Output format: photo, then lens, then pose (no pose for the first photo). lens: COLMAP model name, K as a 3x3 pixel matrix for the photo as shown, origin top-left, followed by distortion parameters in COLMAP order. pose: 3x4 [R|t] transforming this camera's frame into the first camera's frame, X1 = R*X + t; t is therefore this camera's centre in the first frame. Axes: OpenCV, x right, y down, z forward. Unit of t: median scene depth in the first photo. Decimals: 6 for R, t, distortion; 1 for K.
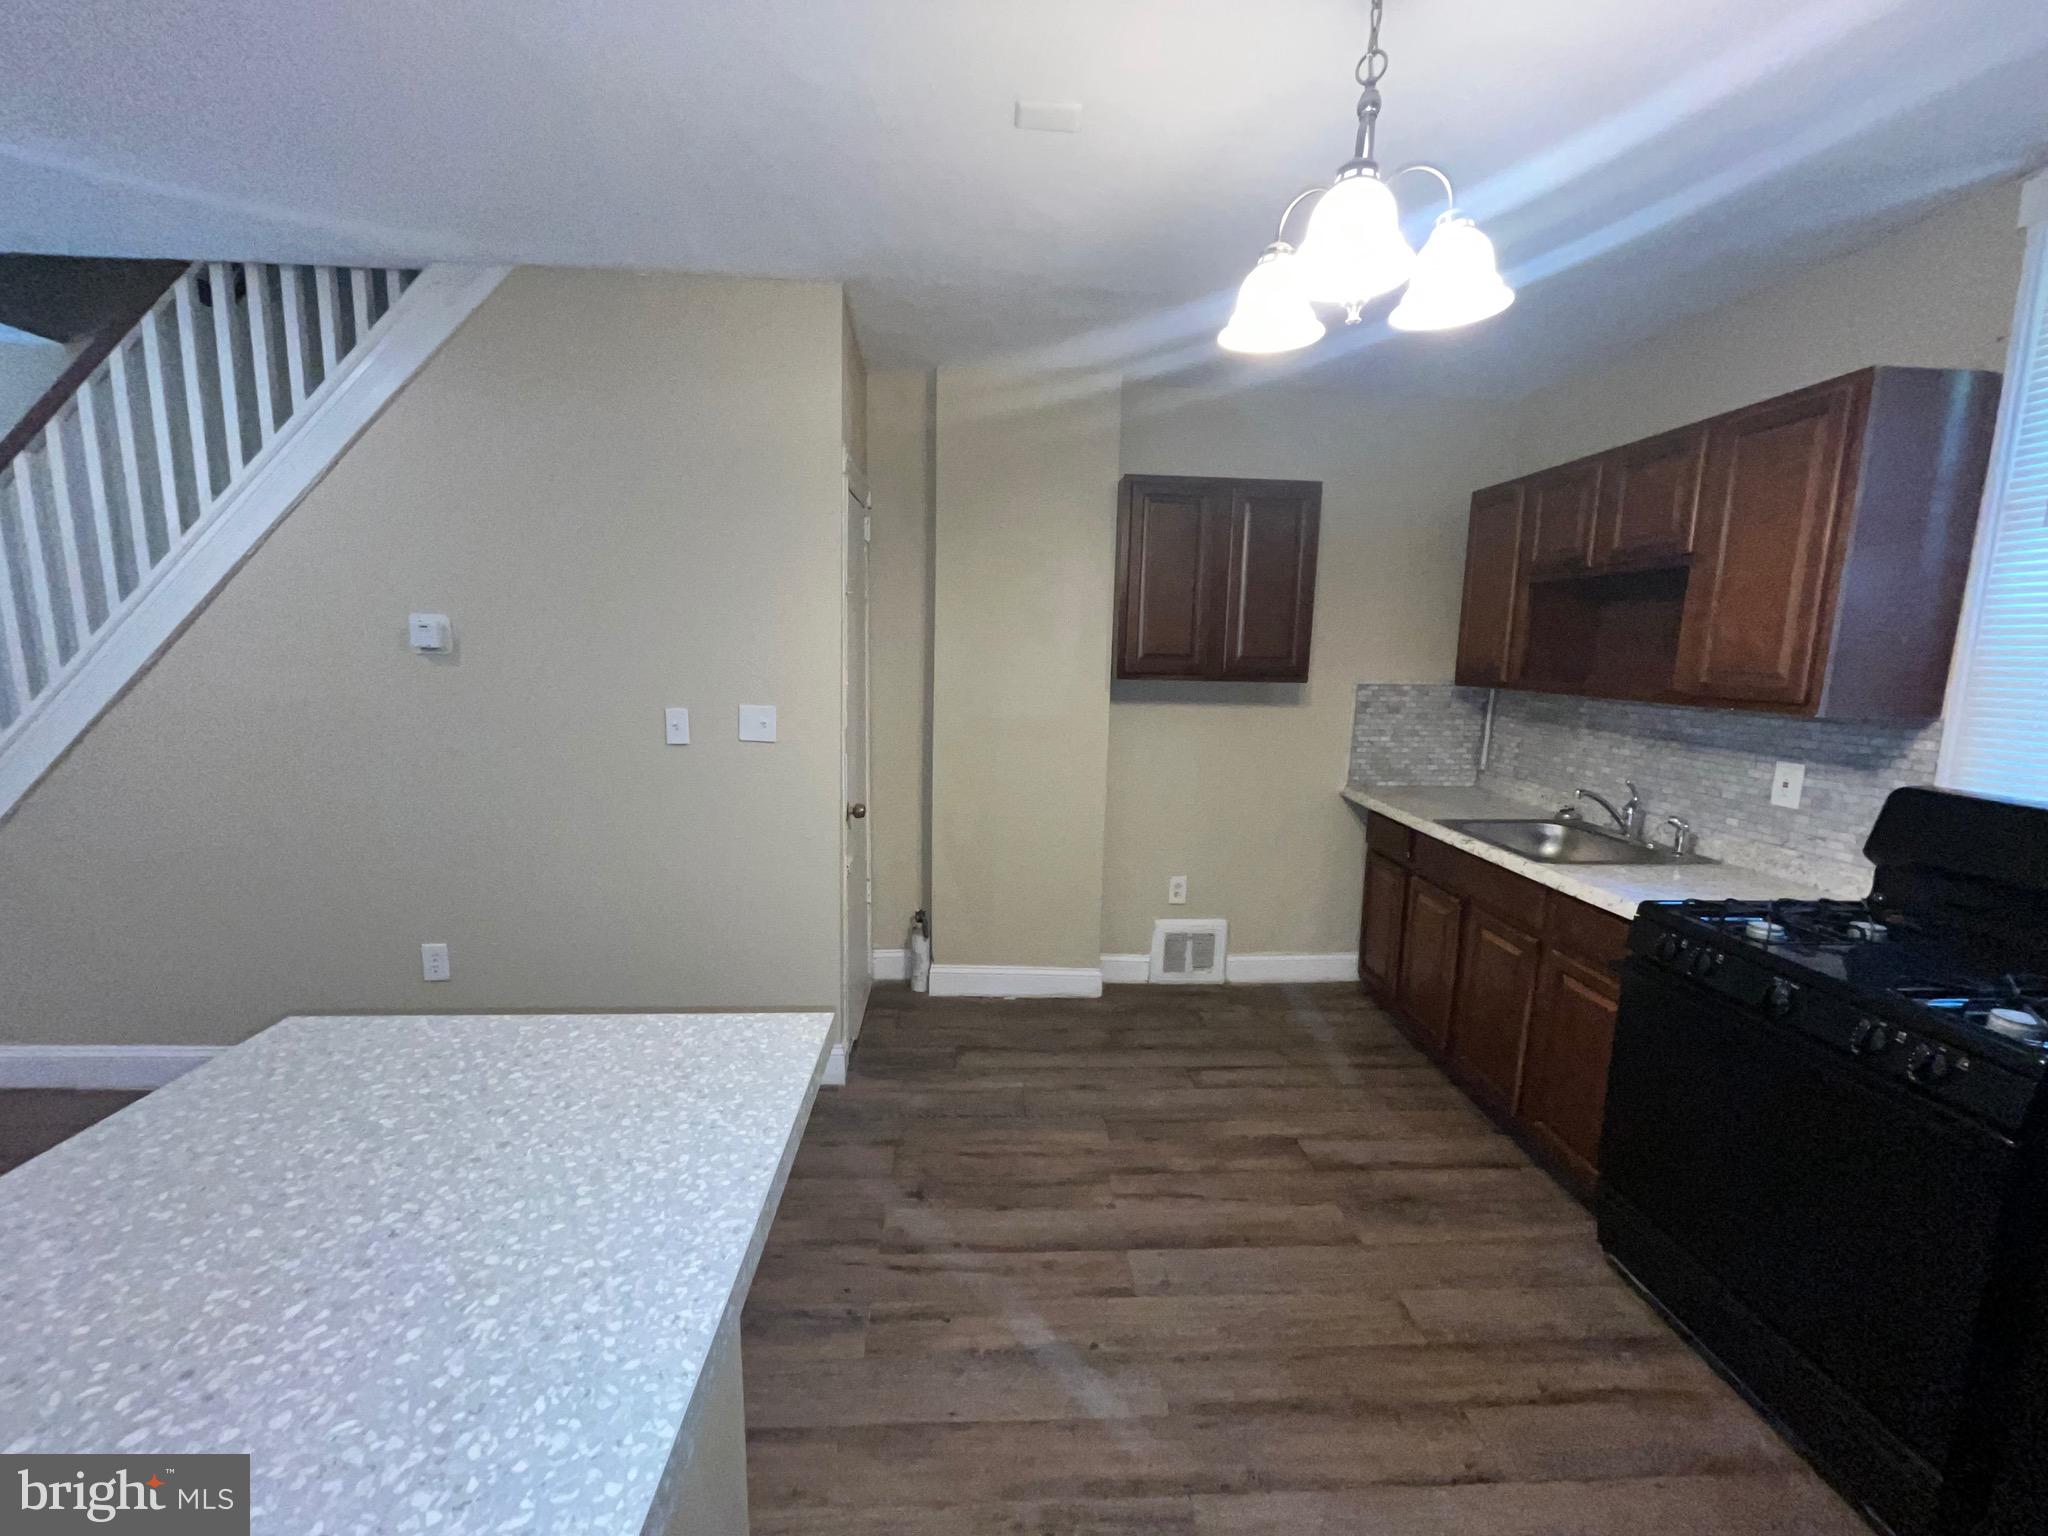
lens RADIAL K [[836.9, 0, 1024.0], [0, 836.9, 768.0], [0, 0, 1]] dist [-0.000279, -0.000124]
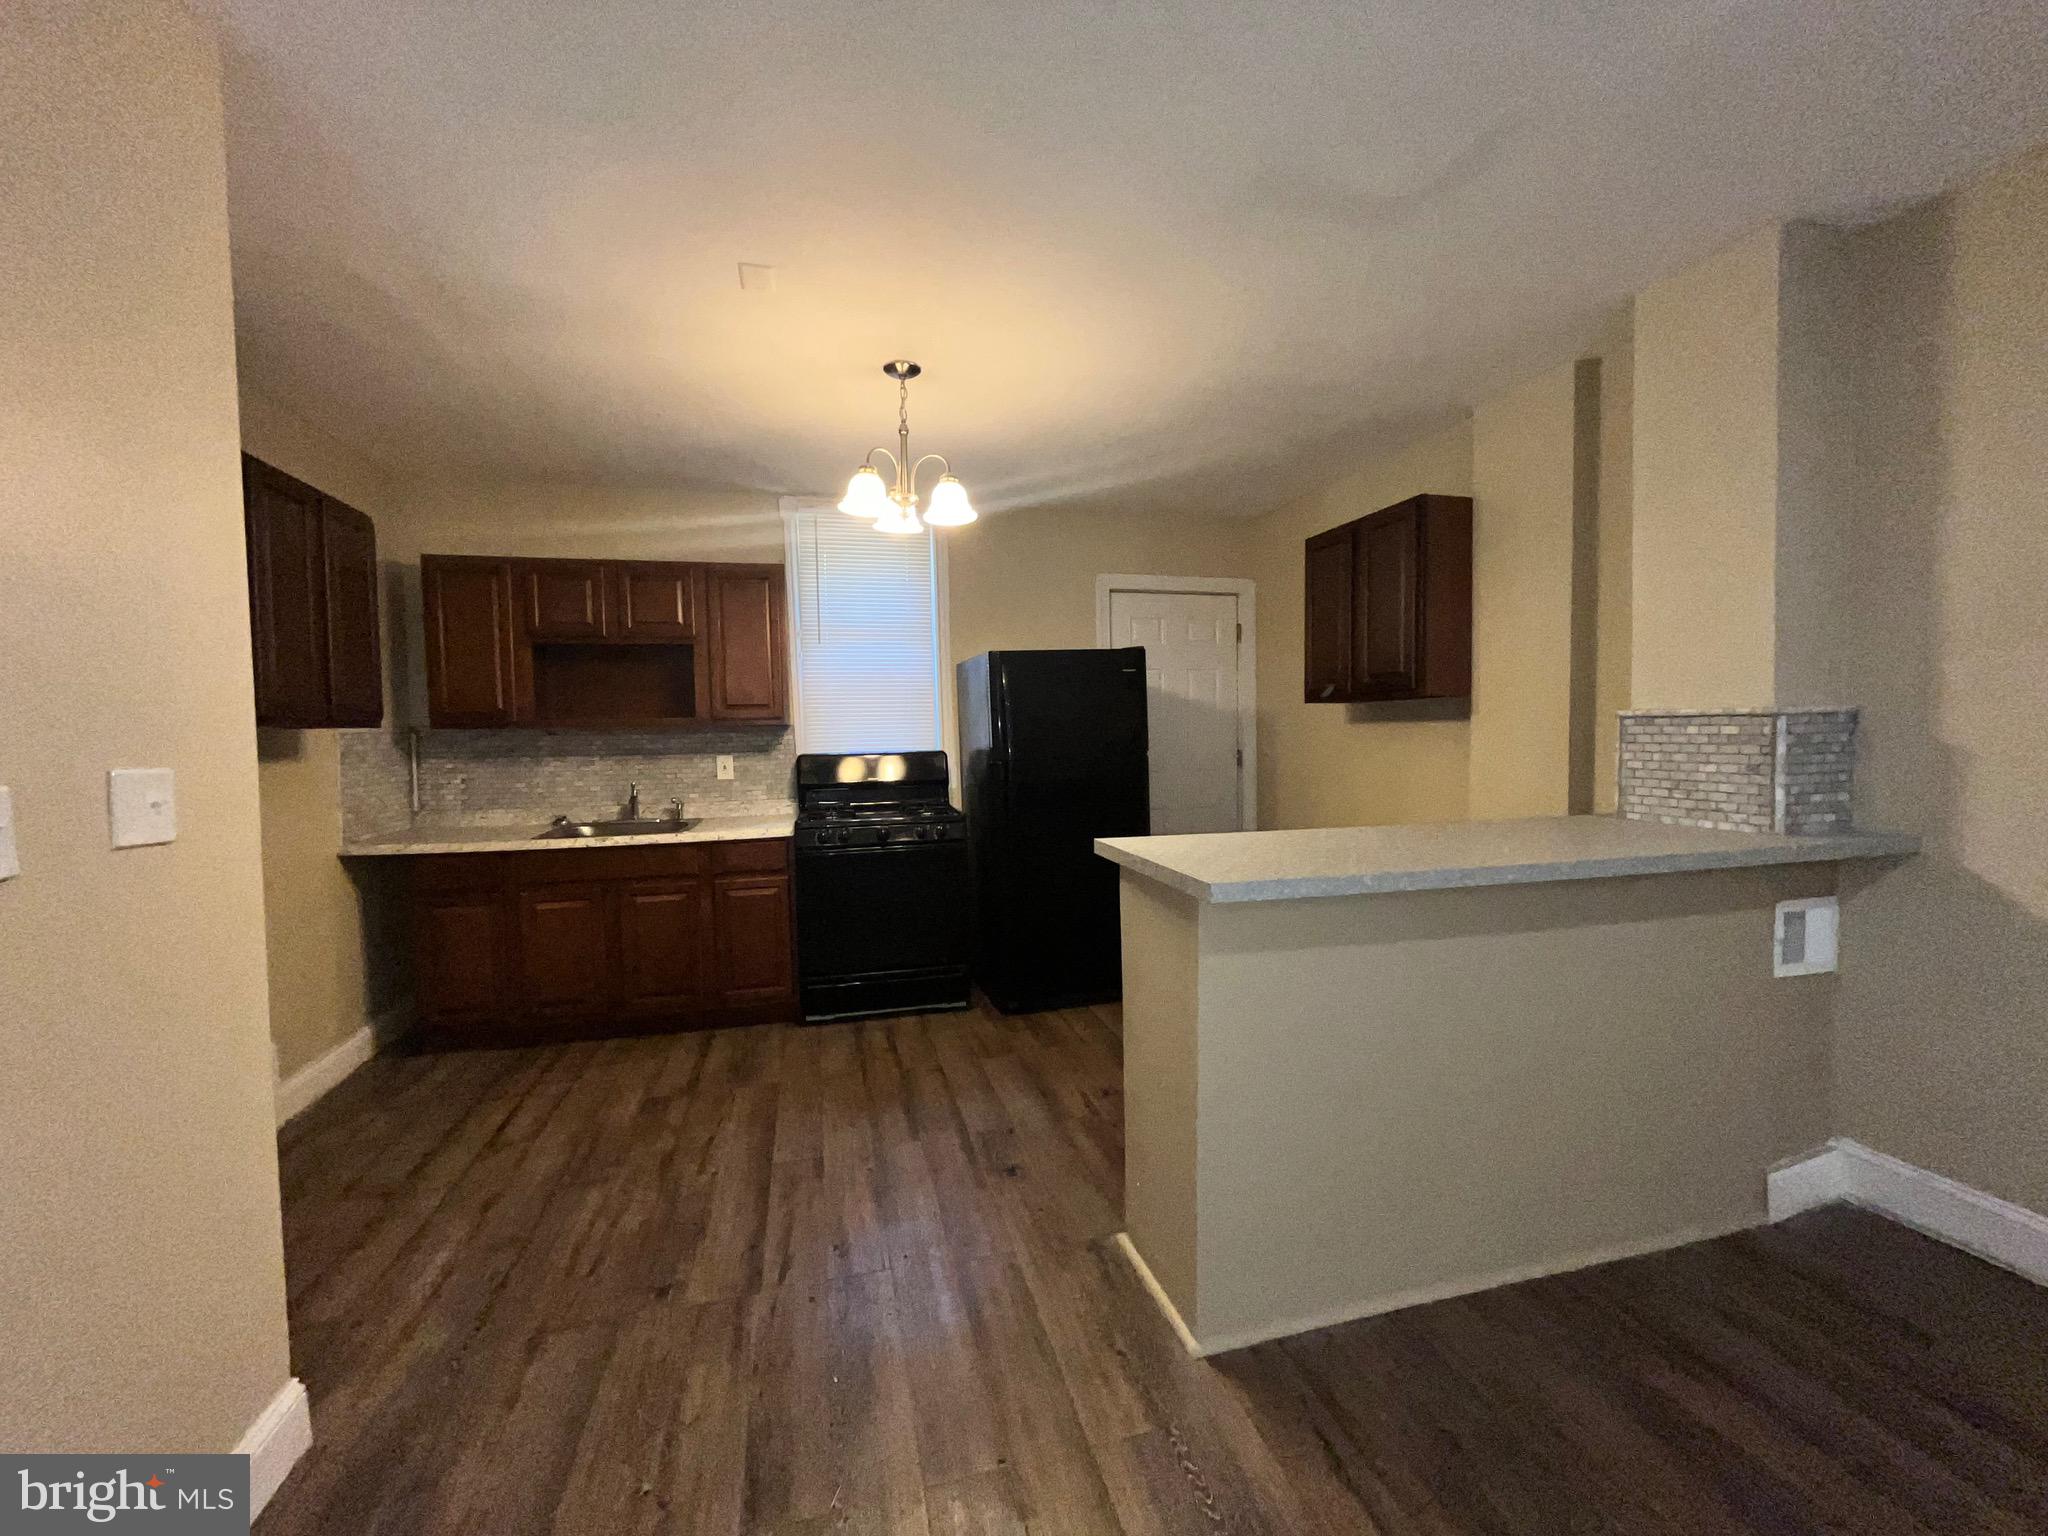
lens RADIAL K [[836.9, 0, 1024.0], [0, 836.9, 768.0], [0, 0, 1]] dist [-0.000279, -0.000124]
pose [[-0.199916, -0.062259, 0.977833, -0.956270], [0.156646, 0.983112, 0.094621, -0.046691], [-0.967210, 0.172090, -0.186787, 0.660916]]
